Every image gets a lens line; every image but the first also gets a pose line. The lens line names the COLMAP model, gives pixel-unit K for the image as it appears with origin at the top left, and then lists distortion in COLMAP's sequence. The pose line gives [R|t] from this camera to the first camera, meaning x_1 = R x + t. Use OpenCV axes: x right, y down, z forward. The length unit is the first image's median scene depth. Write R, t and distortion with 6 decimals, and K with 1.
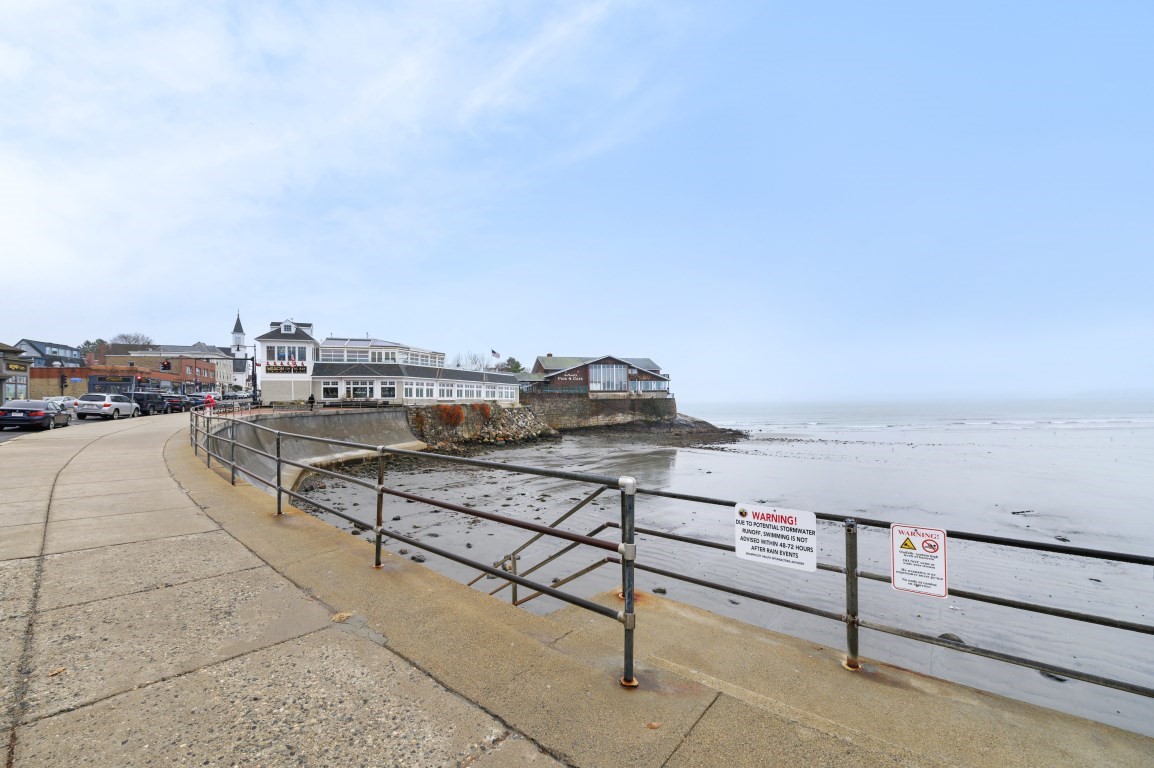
lens RADIAL K [[467.2, 0, 573.8], [0, 467.2, 379.5], [0, 0, 1]] dist [-0.011959, -0.000256]
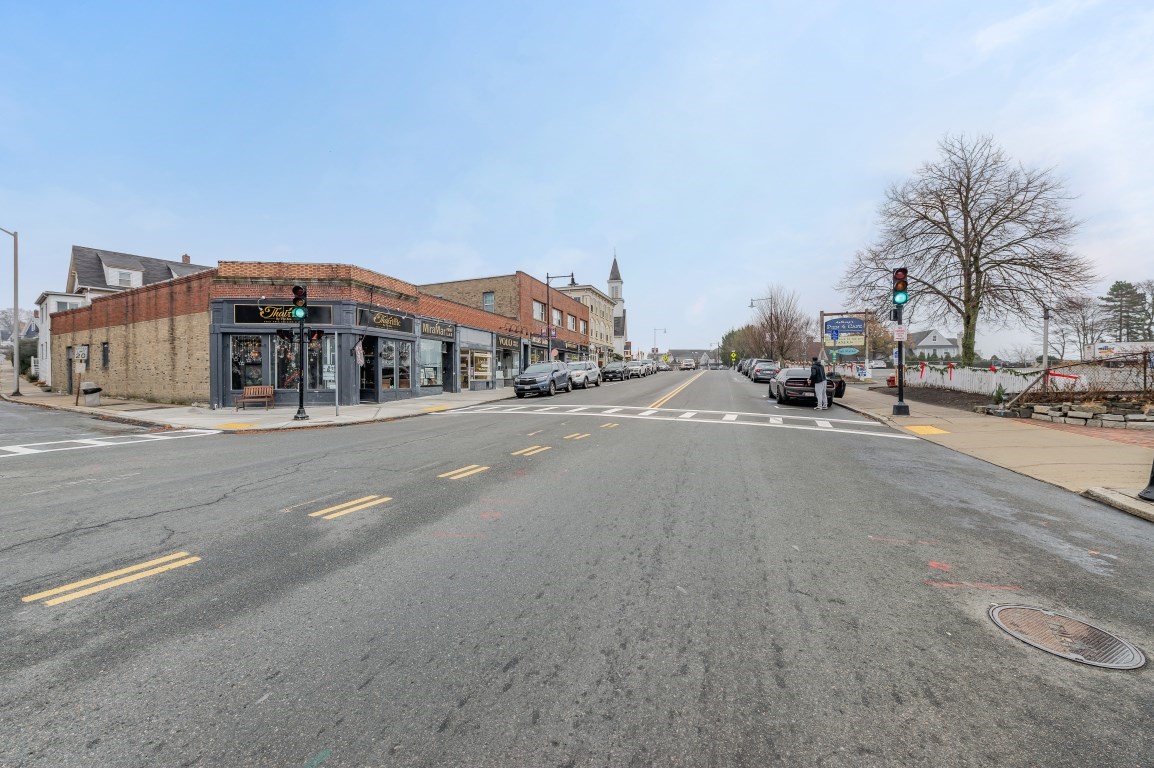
lens RADIAL K [[467.2, 0, 573.8], [0, 467.2, 379.5], [0, 0, 1]] dist [-0.011959, -0.000256]
pose [[0.768260, 0.026643, -0.639584, -0.462583], [0.009013, 0.998584, 0.052424, 0.017973], [0.640075, -0.046040, 0.766932, 0.602736]]
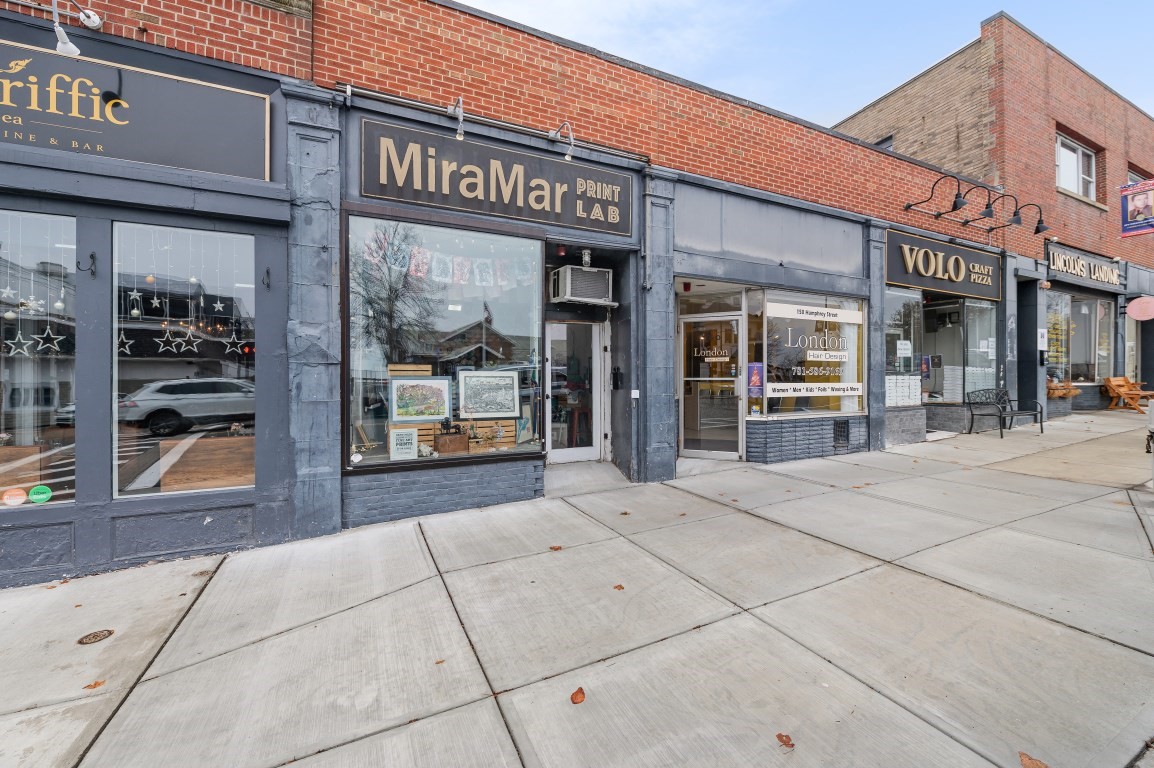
lens RADIAL K [[467.2, 0, 573.8], [0, 467.2, 379.5], [0, 0, 1]] dist [-0.011959, -0.000256]
pose [[0.058481, 0.031584, -0.997789, -0.627798], [0.041734, 0.998548, 0.034054, 0.023806], [0.997416, -0.043634, 0.057078, 0.752620]]
